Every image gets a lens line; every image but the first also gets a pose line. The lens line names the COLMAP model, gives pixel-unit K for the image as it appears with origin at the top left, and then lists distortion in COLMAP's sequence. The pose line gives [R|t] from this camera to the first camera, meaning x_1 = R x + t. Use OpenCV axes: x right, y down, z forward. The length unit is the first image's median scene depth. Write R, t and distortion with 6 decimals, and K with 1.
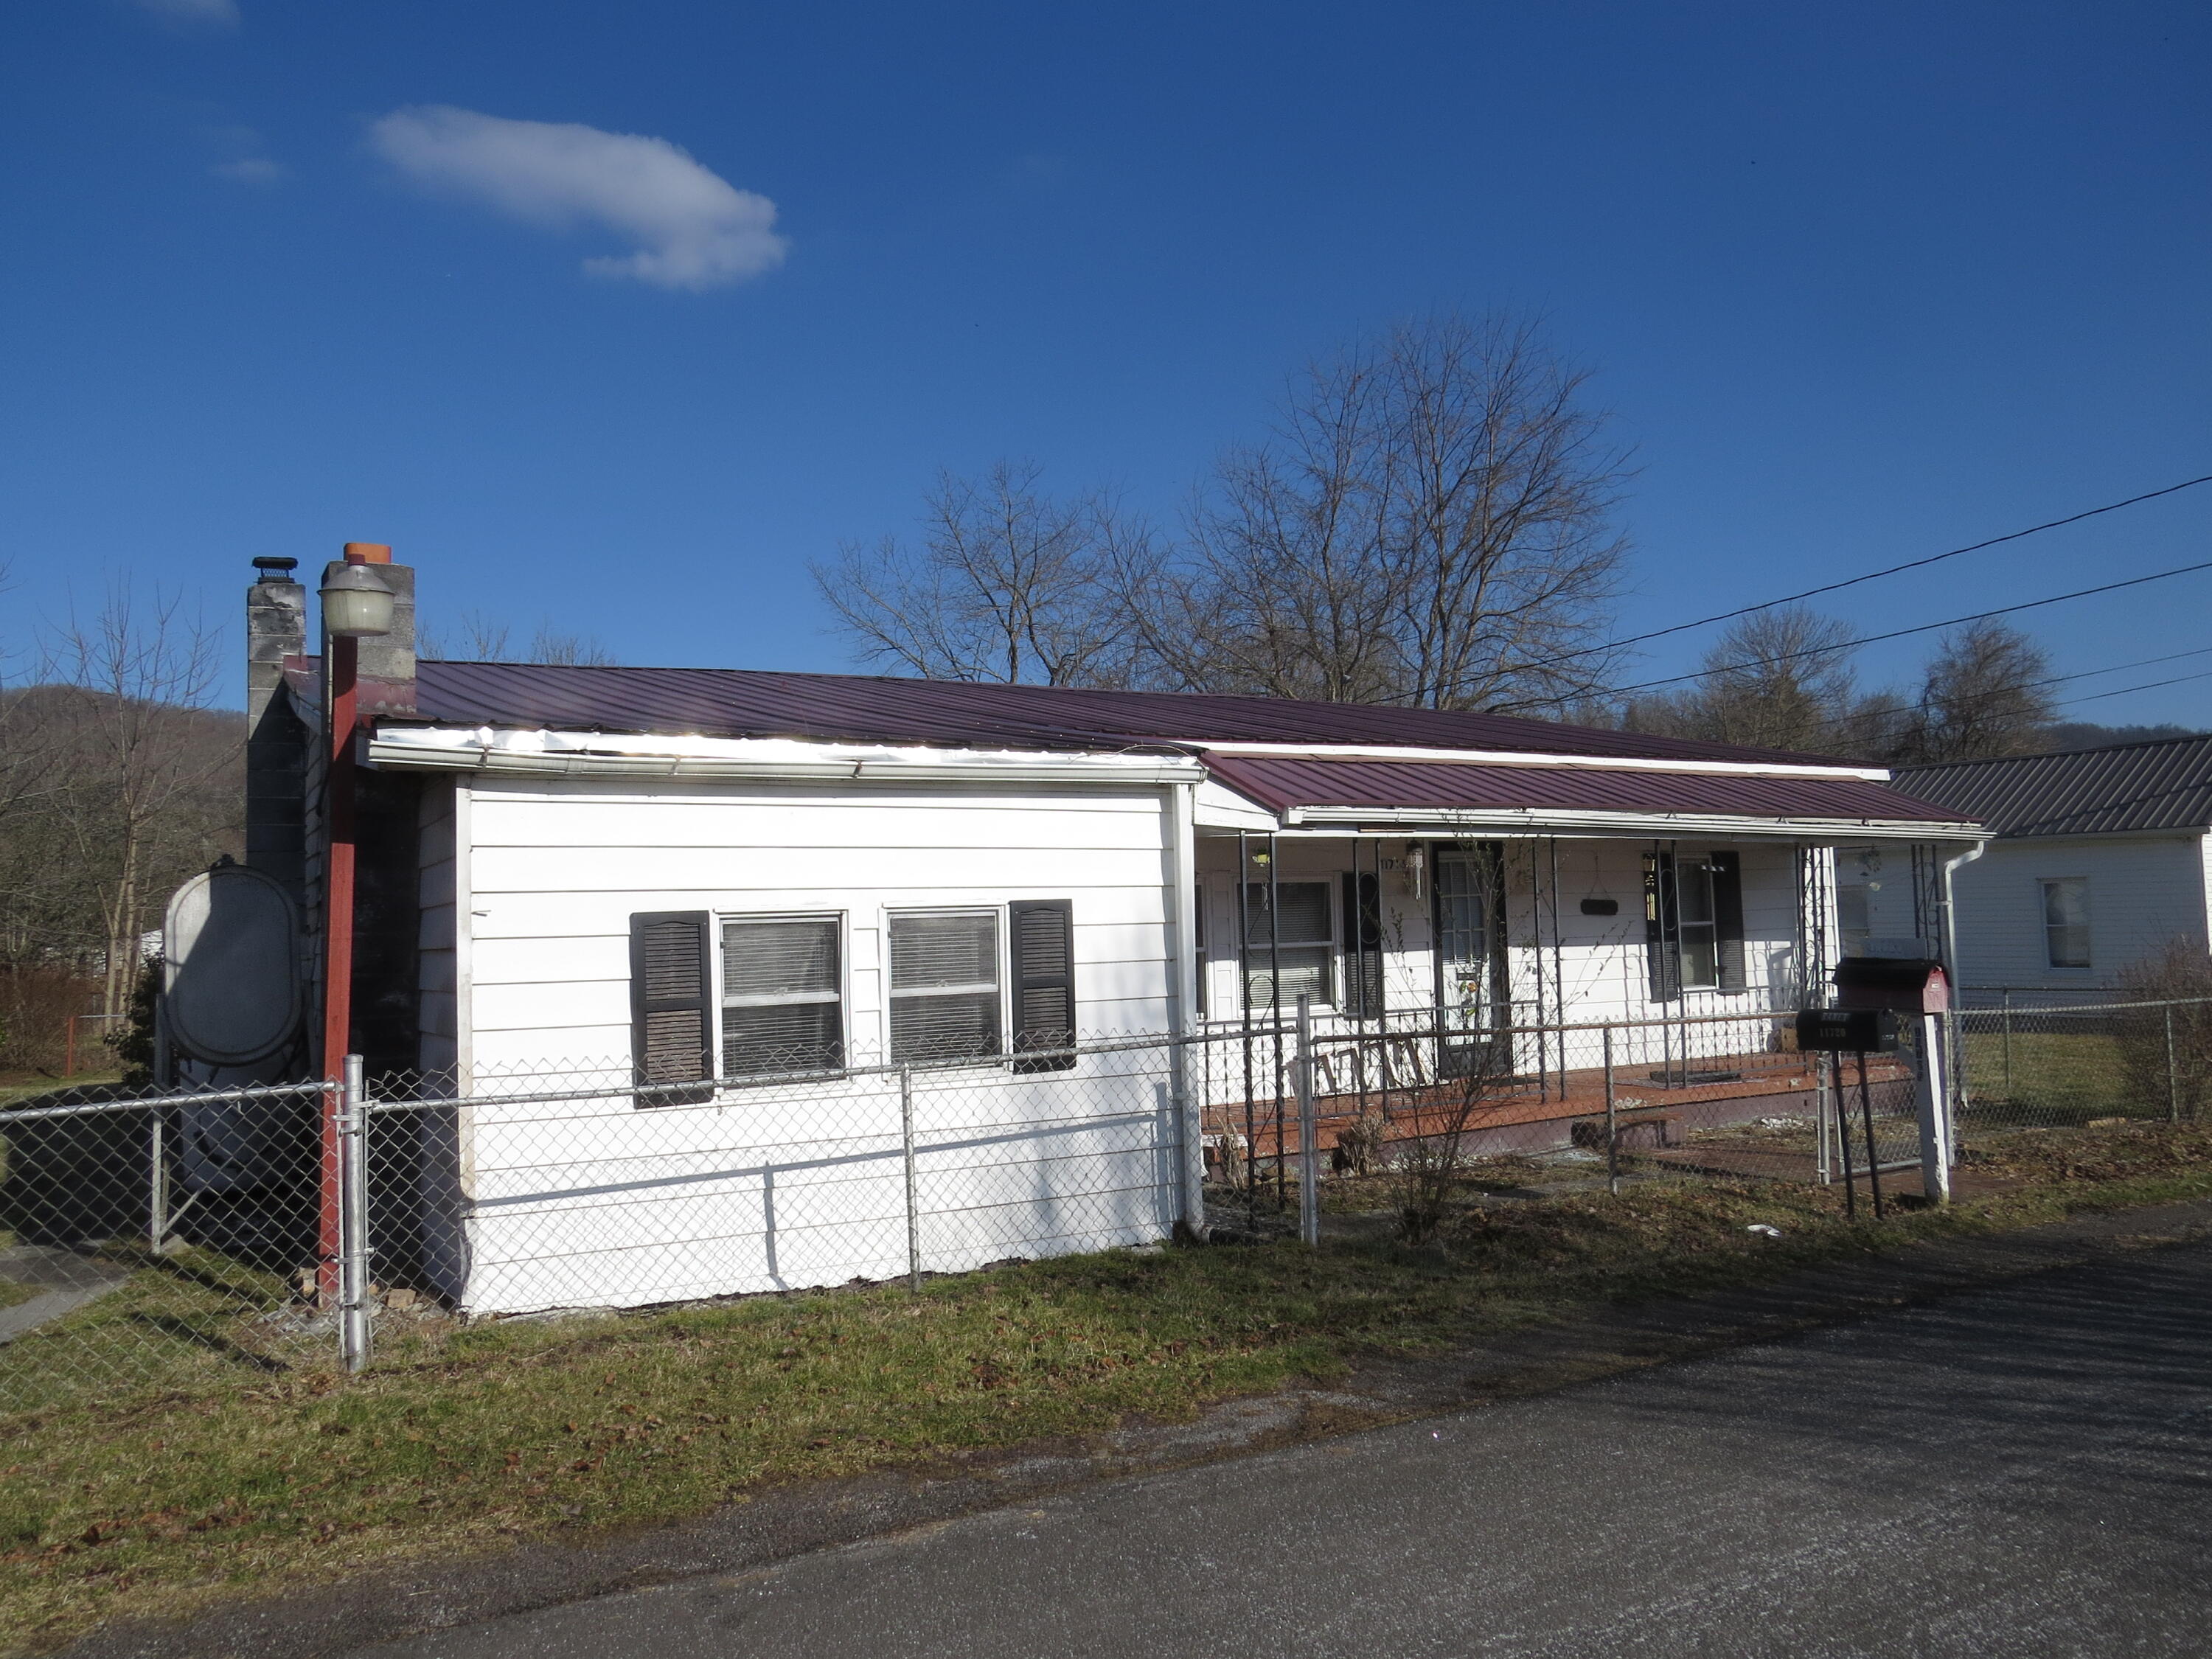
lens RADIAL K [[1569.6, 0, 1108.0], [0, 1569.6, 818.7], [0, 0, 1]] dist [-0.028474, 0.001631]
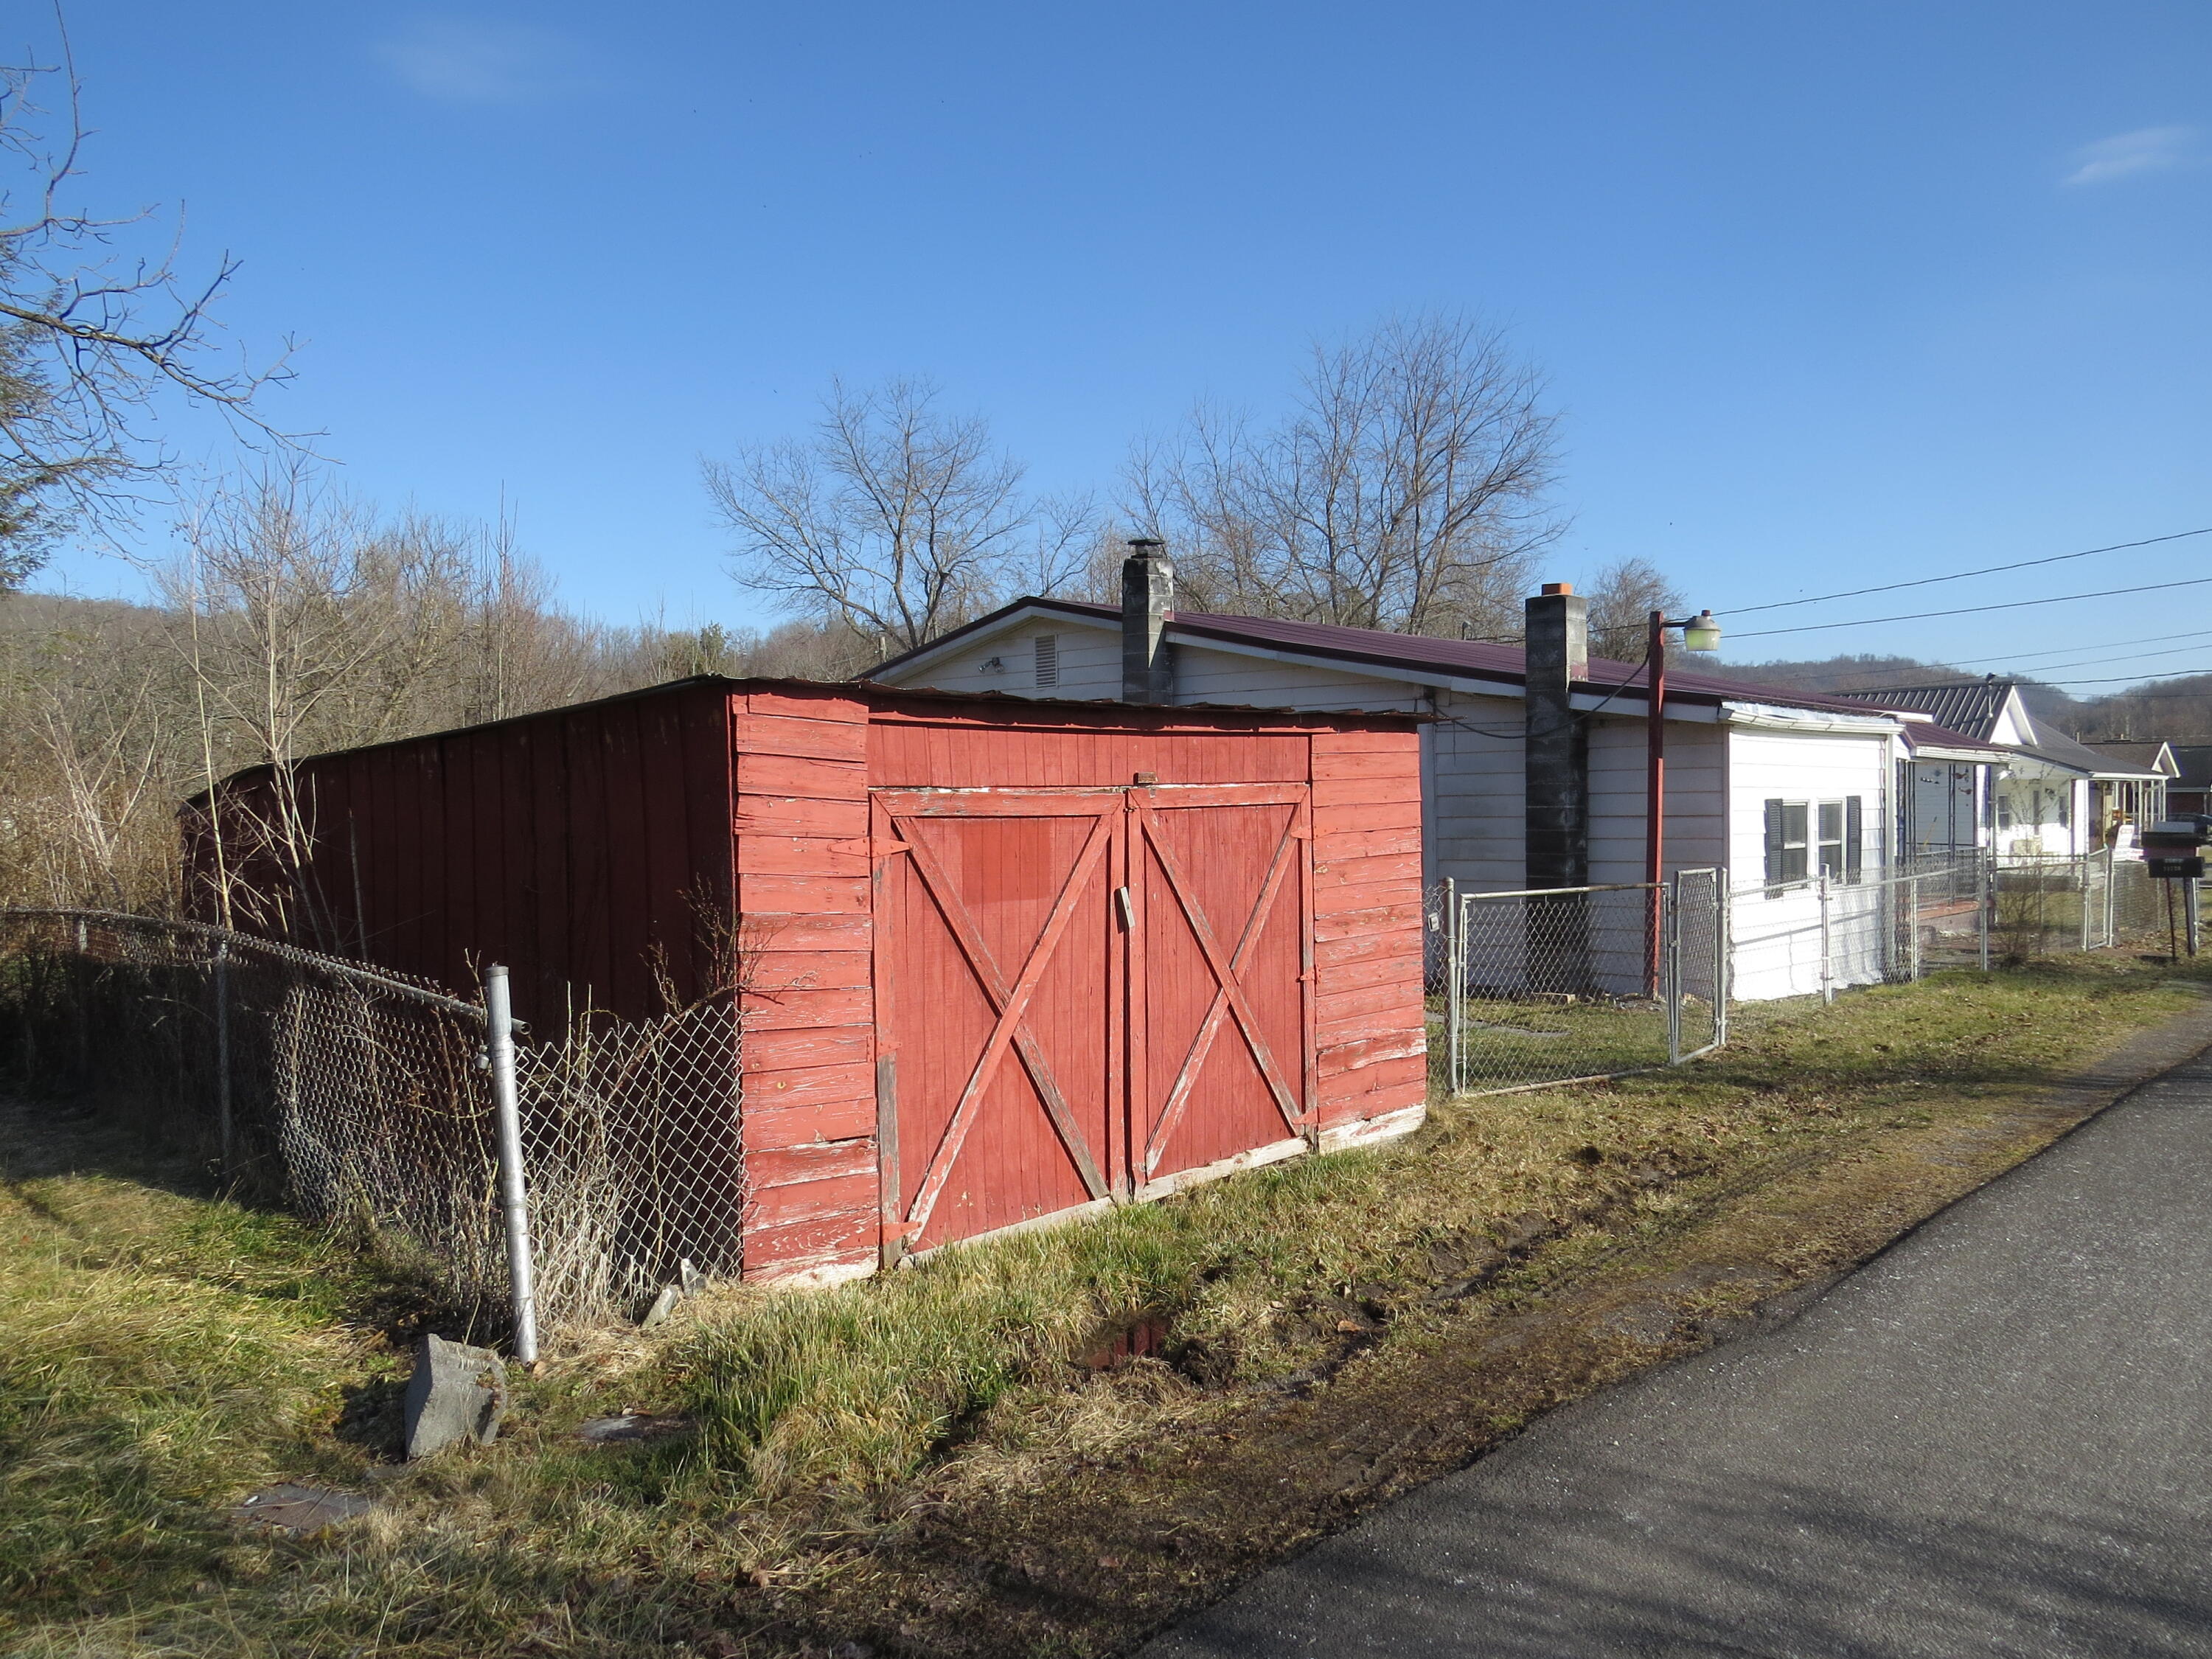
lens RADIAL K [[1569.6, 0, 1108.0], [0, 1569.6, 818.7], [0, 0, 1]] dist [-0.028474, 0.001631]
pose [[0.965208, 0.016740, 0.260947, -0.883796], [-0.034537, 0.997367, 0.063767, -0.005702], [-0.259192, -0.070561, 0.963245, -0.361022]]
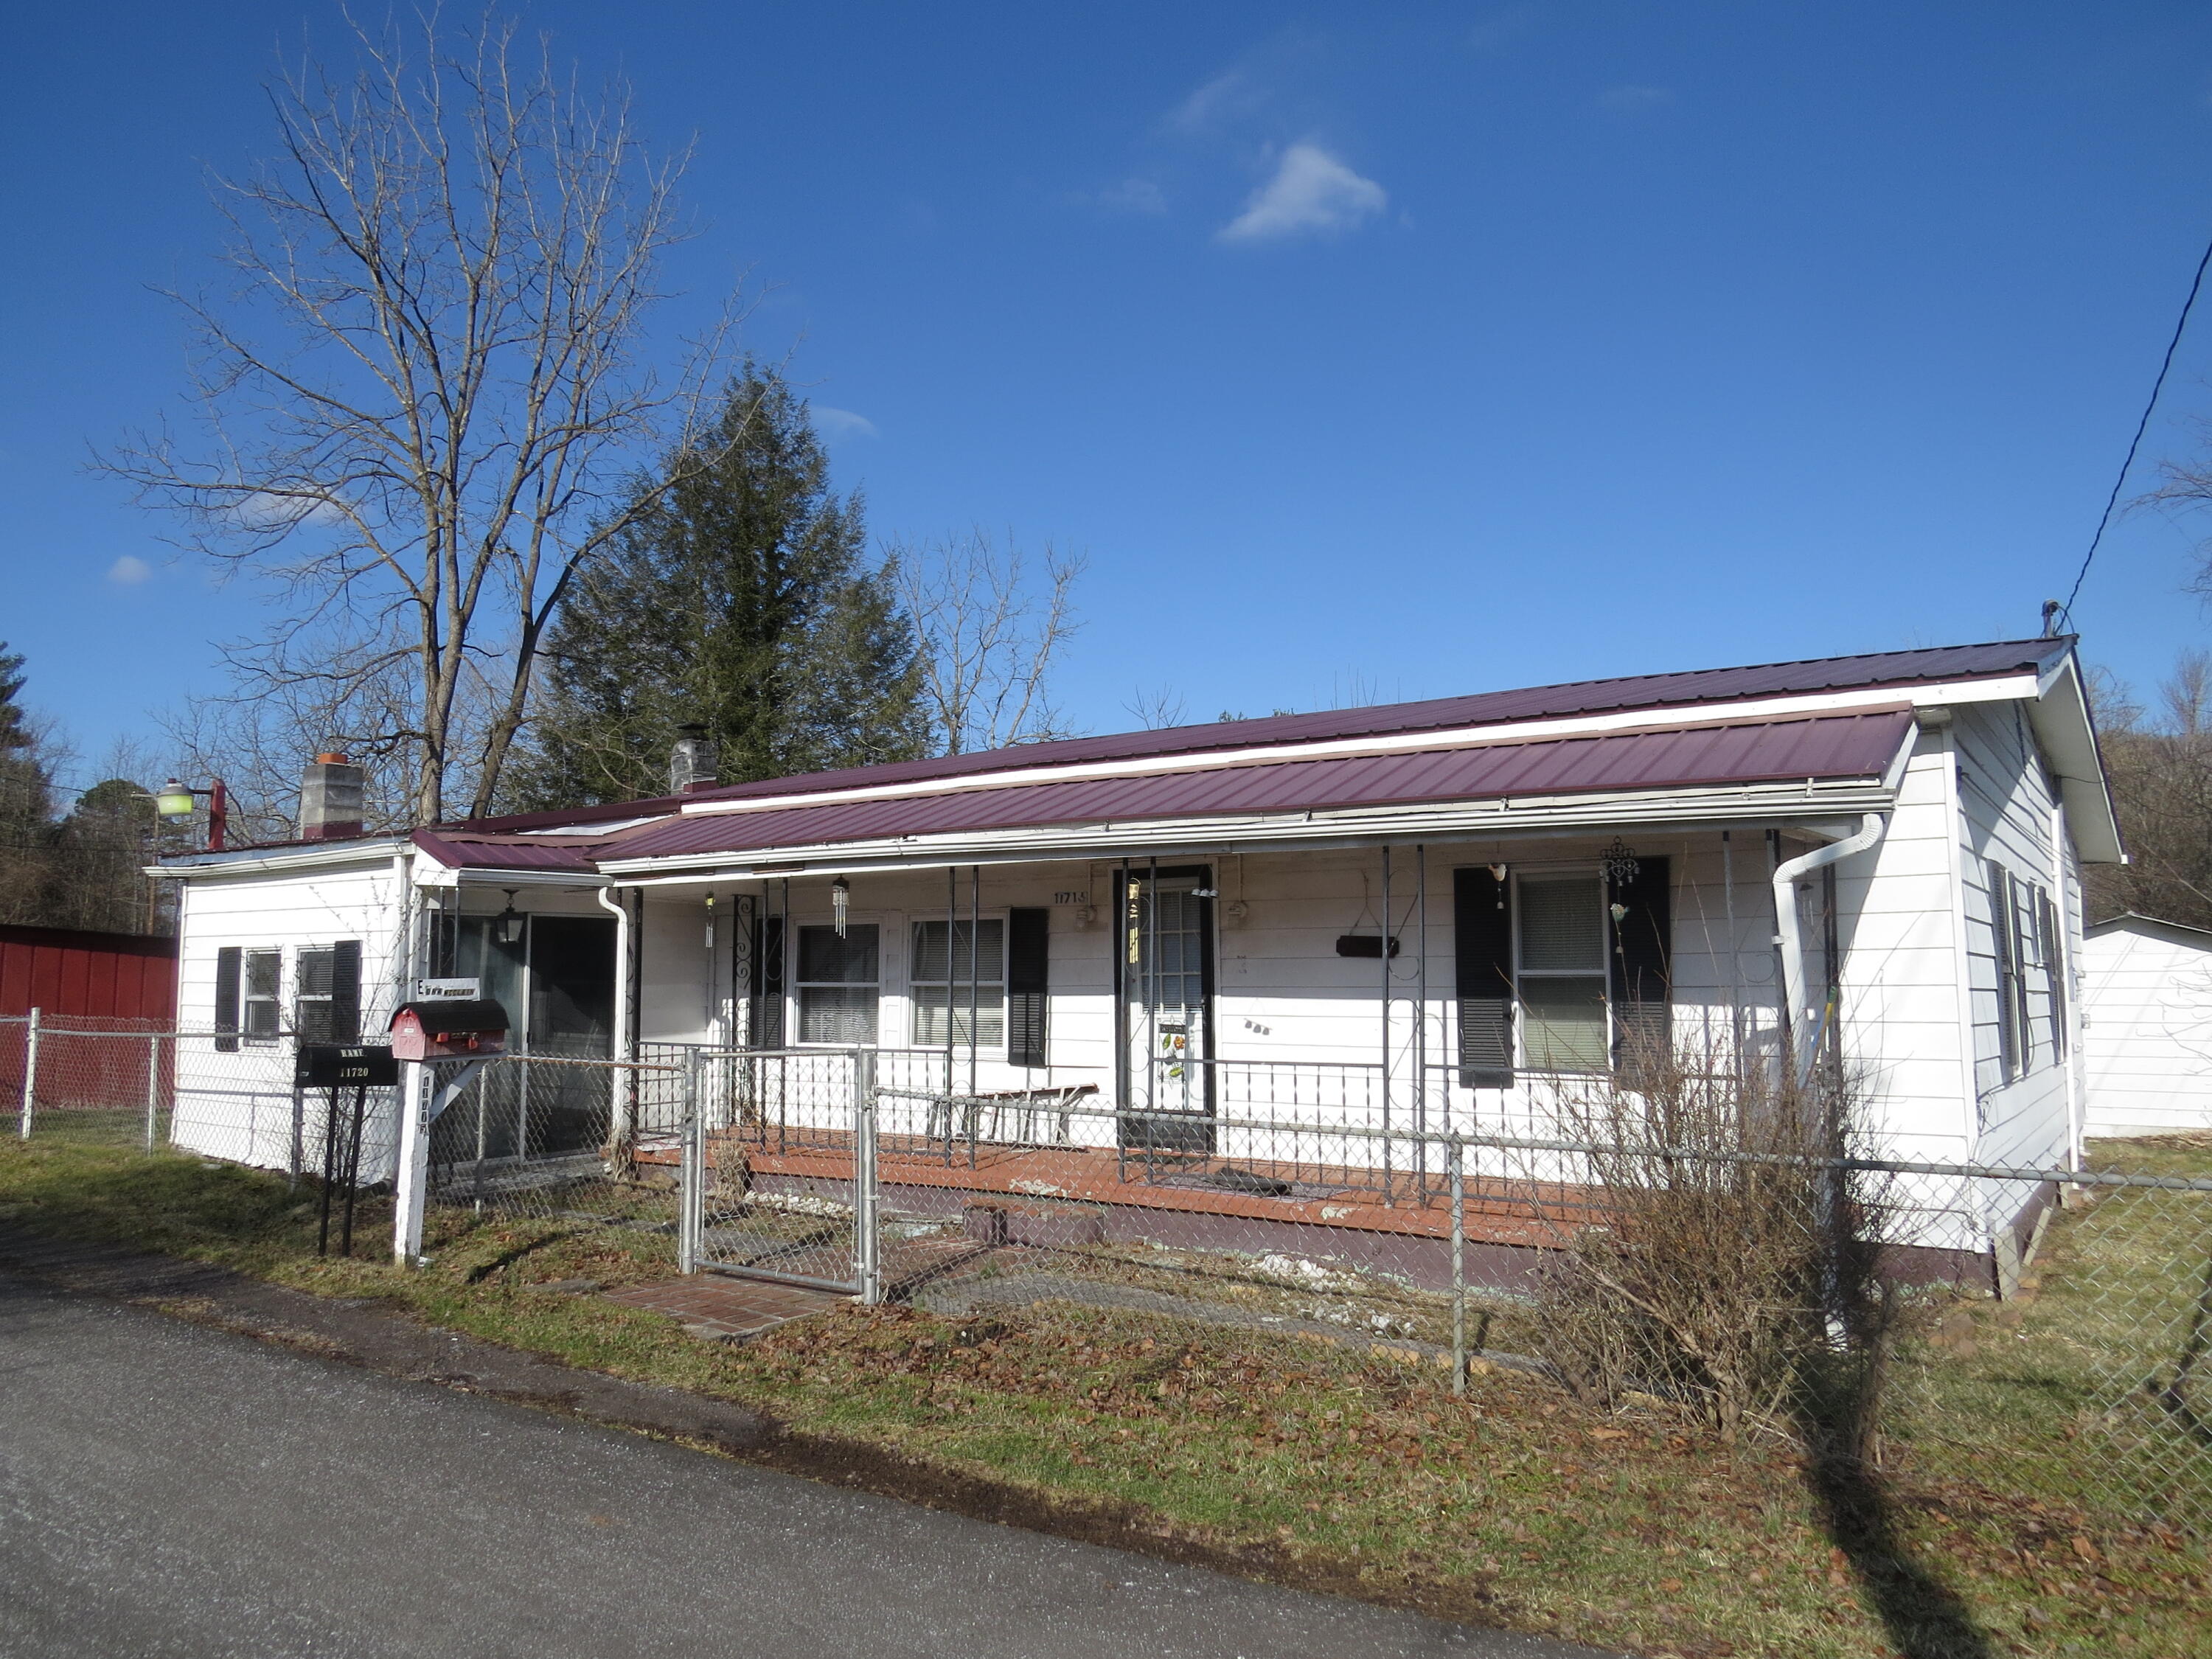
lens RADIAL K [[1569.6, 0, 1108.0], [0, 1569.6, 818.7], [0, 0, 1]] dist [-0.028474, 0.001631]
pose [[0.396260, -0.064345, -0.915881, 1.039105], [0.055568, 0.997393, -0.046030, 0.028316], [0.916455, -0.032654, 0.398802, 0.688886]]
